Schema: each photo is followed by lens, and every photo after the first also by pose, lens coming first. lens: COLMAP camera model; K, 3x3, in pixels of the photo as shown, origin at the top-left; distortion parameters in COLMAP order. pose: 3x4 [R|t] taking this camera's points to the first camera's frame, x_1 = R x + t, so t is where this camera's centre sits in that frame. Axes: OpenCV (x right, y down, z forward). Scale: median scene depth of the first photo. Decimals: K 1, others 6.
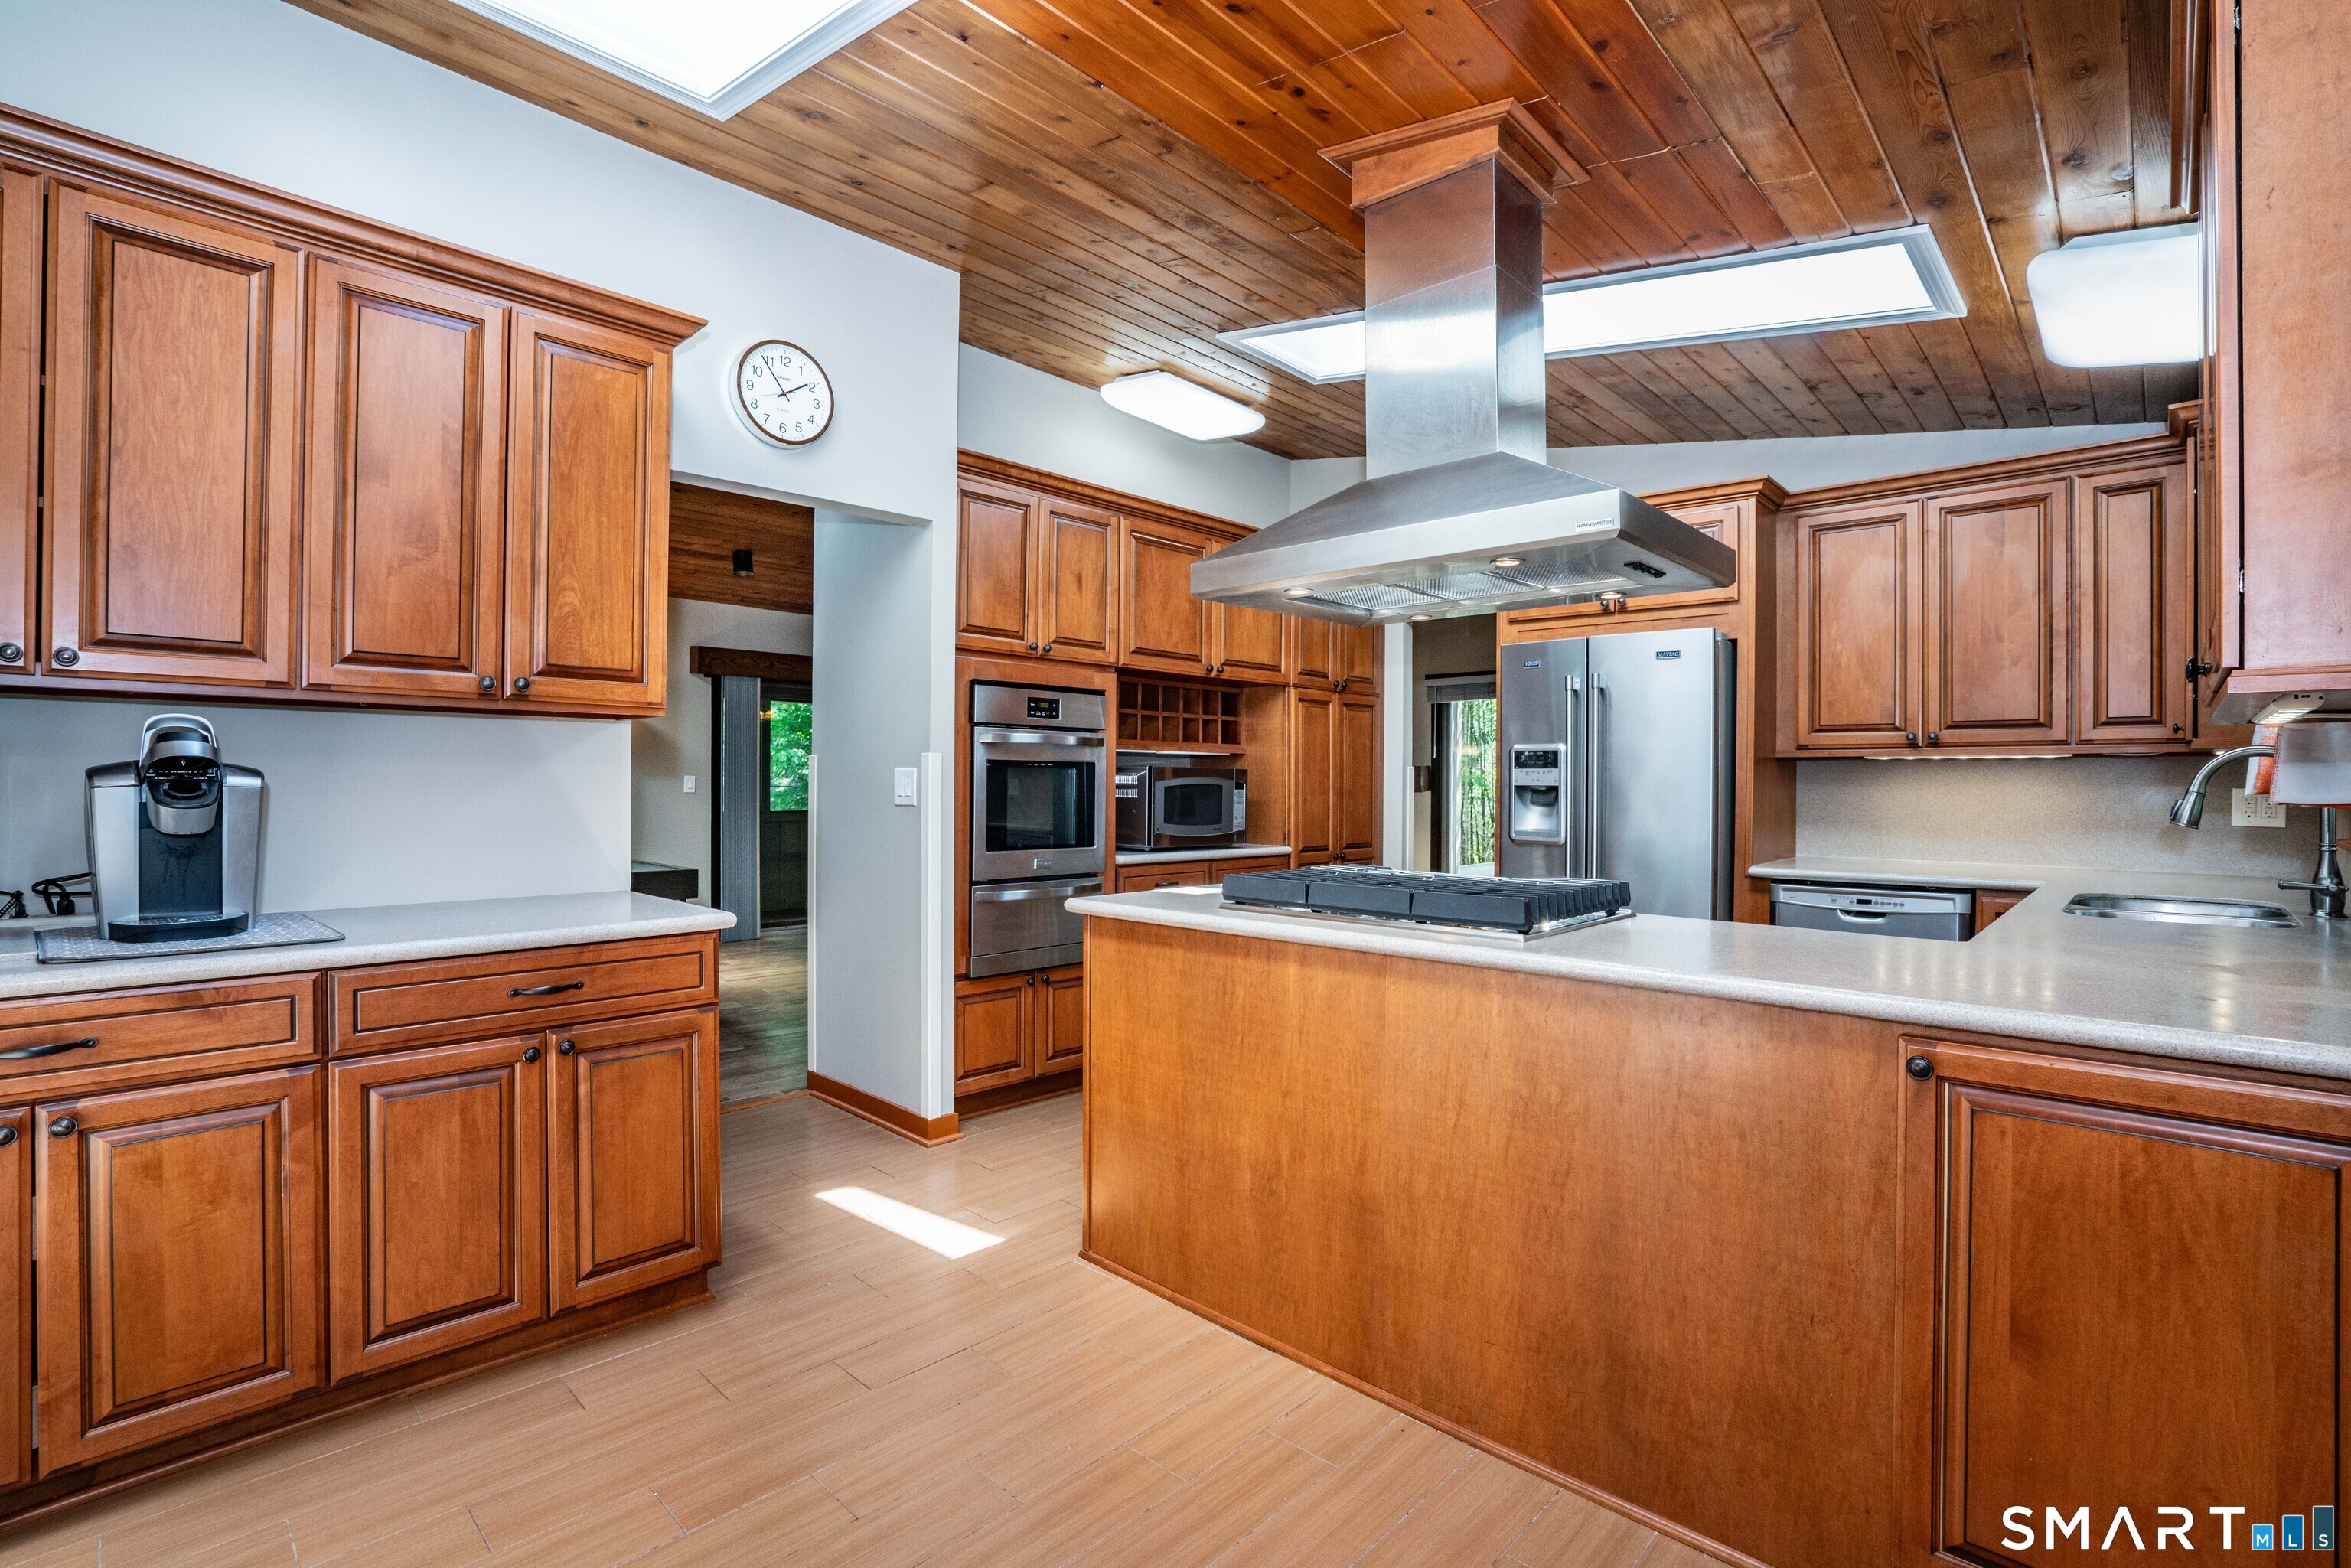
lens RADIAL K [[1091.8, 0, 1175.5], [0, 1091.8, 784.0], [0, 0, 1]] dist [-0.062876, 0.020611]
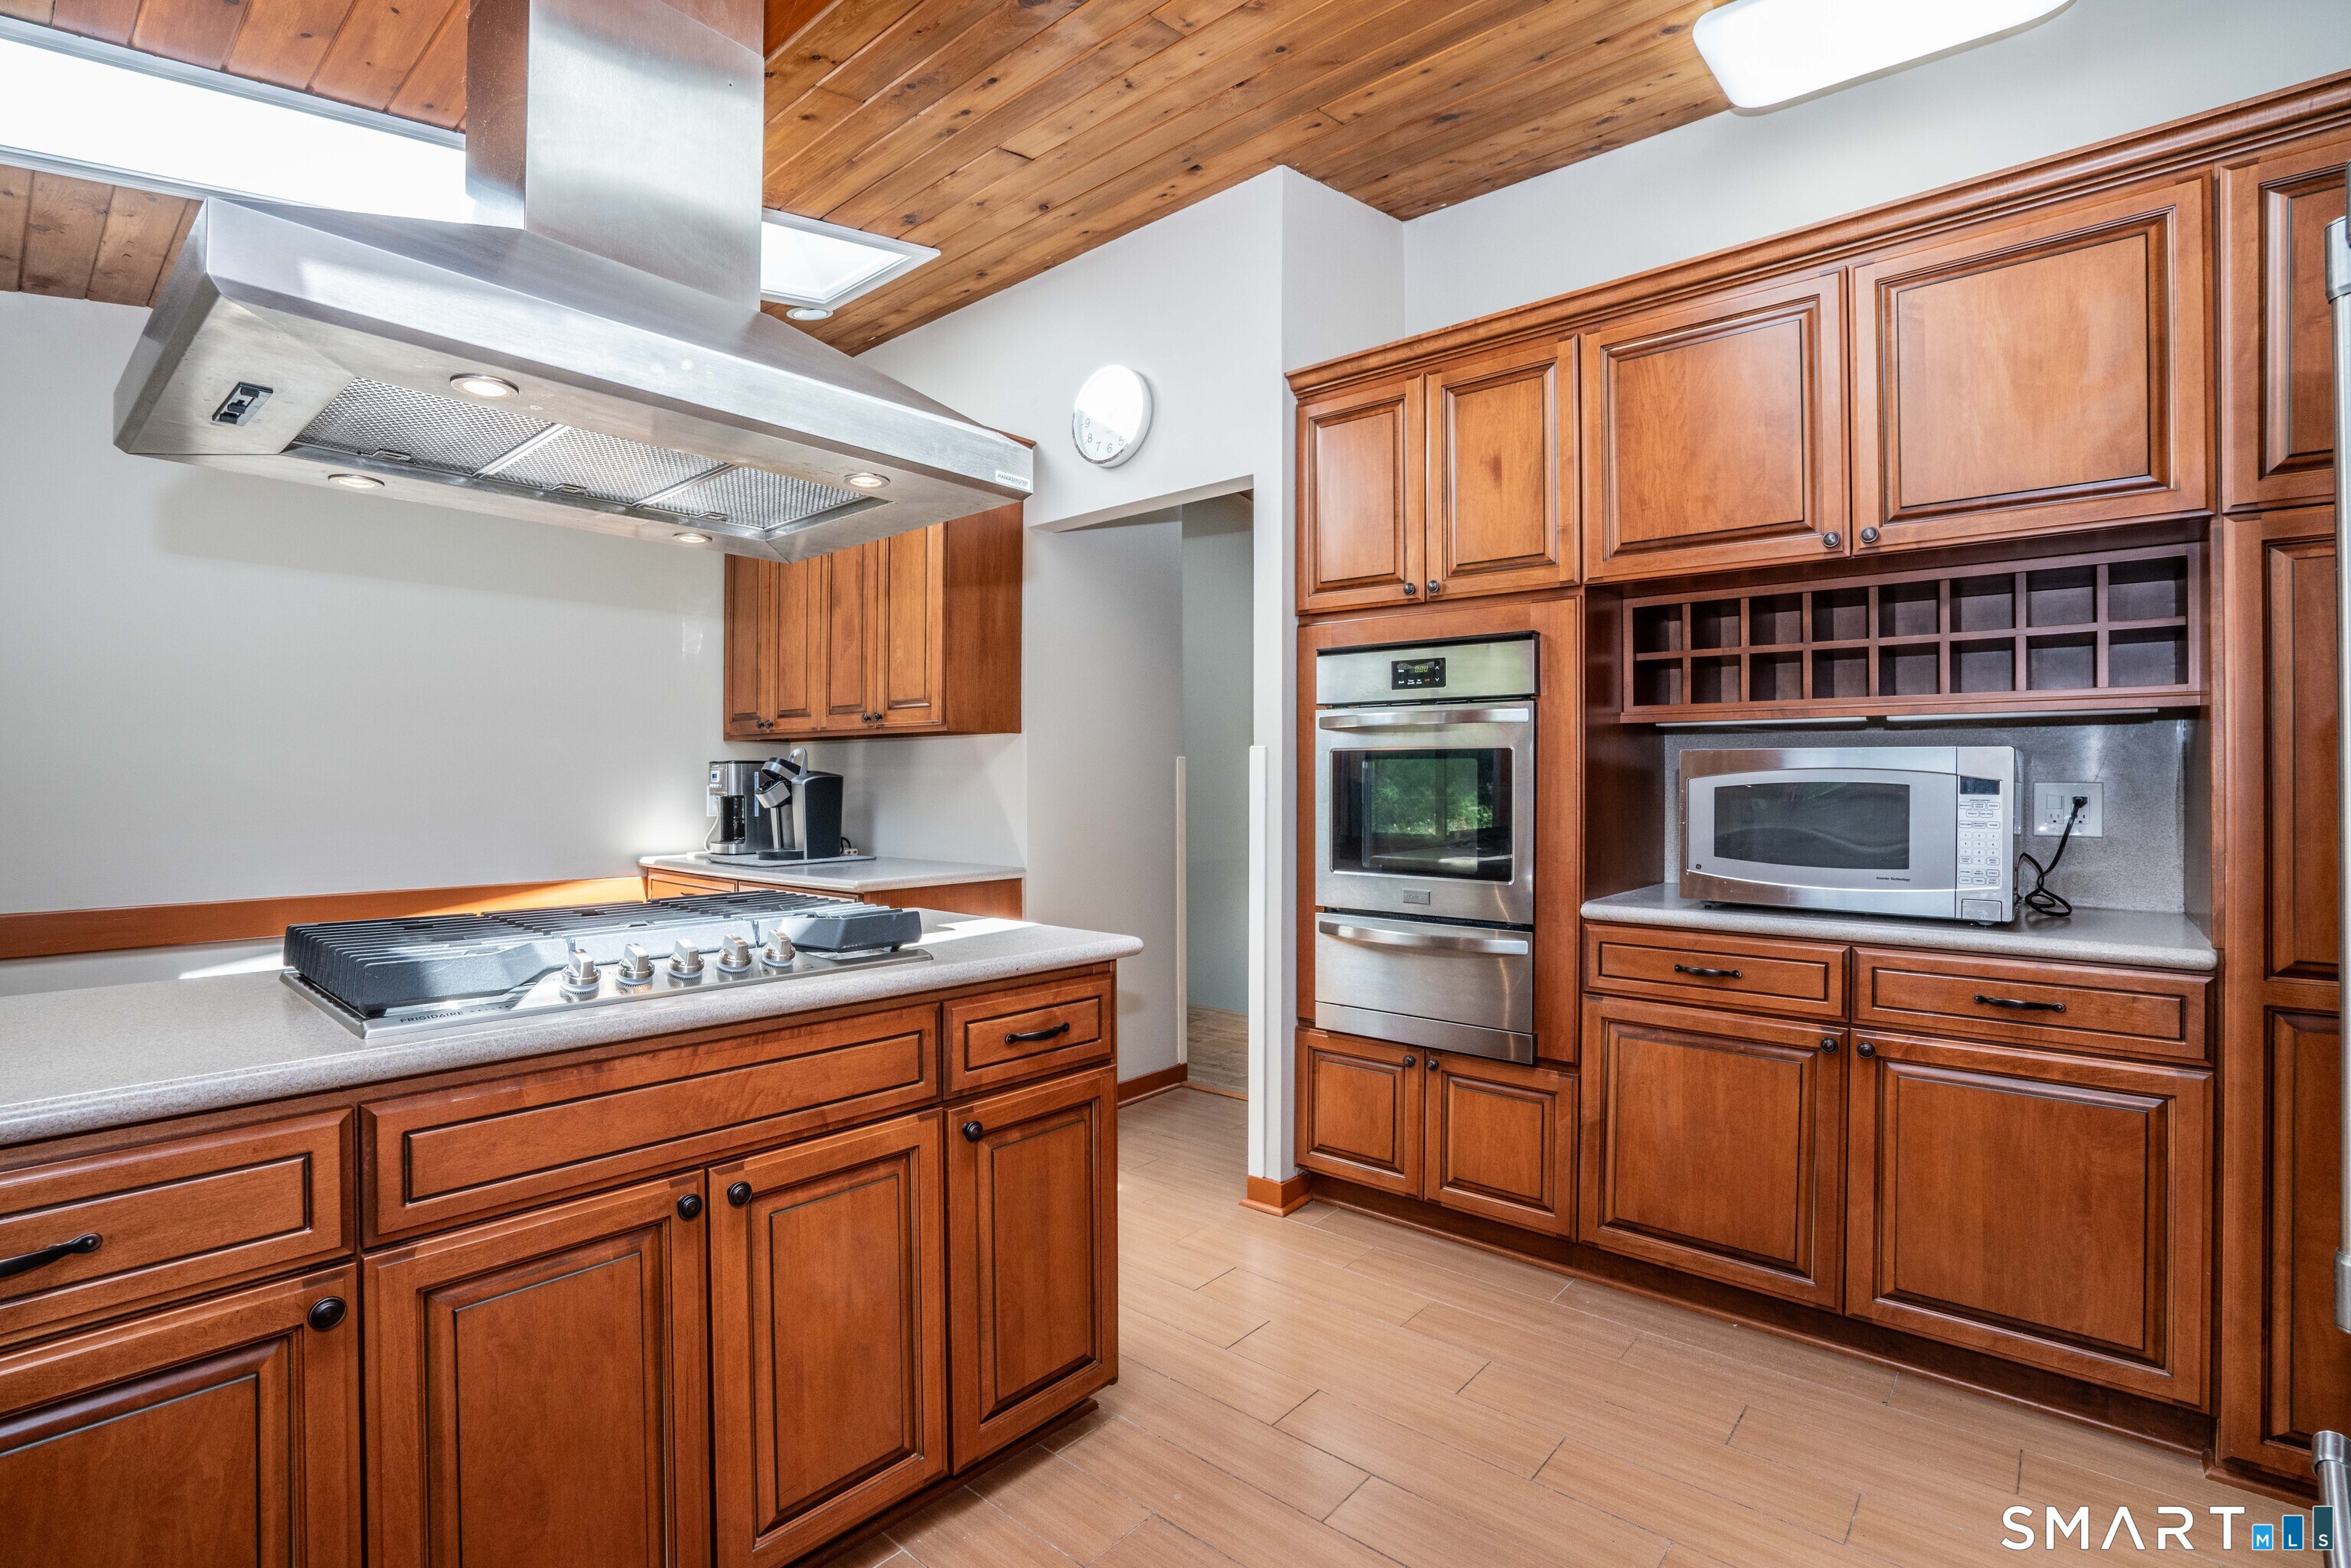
lens RADIAL K [[1091.8, 0, 1175.5], [0, 1091.8, 784.0], [0, 0, 1]] dist [-0.062876, 0.020611]
pose [[0.039141, -0.001456, -0.999233, 0.568824], [-0.000432, 0.999999, -0.001474, 0.001871], [0.999234, 0.000489, 0.039140, 0.817804]]
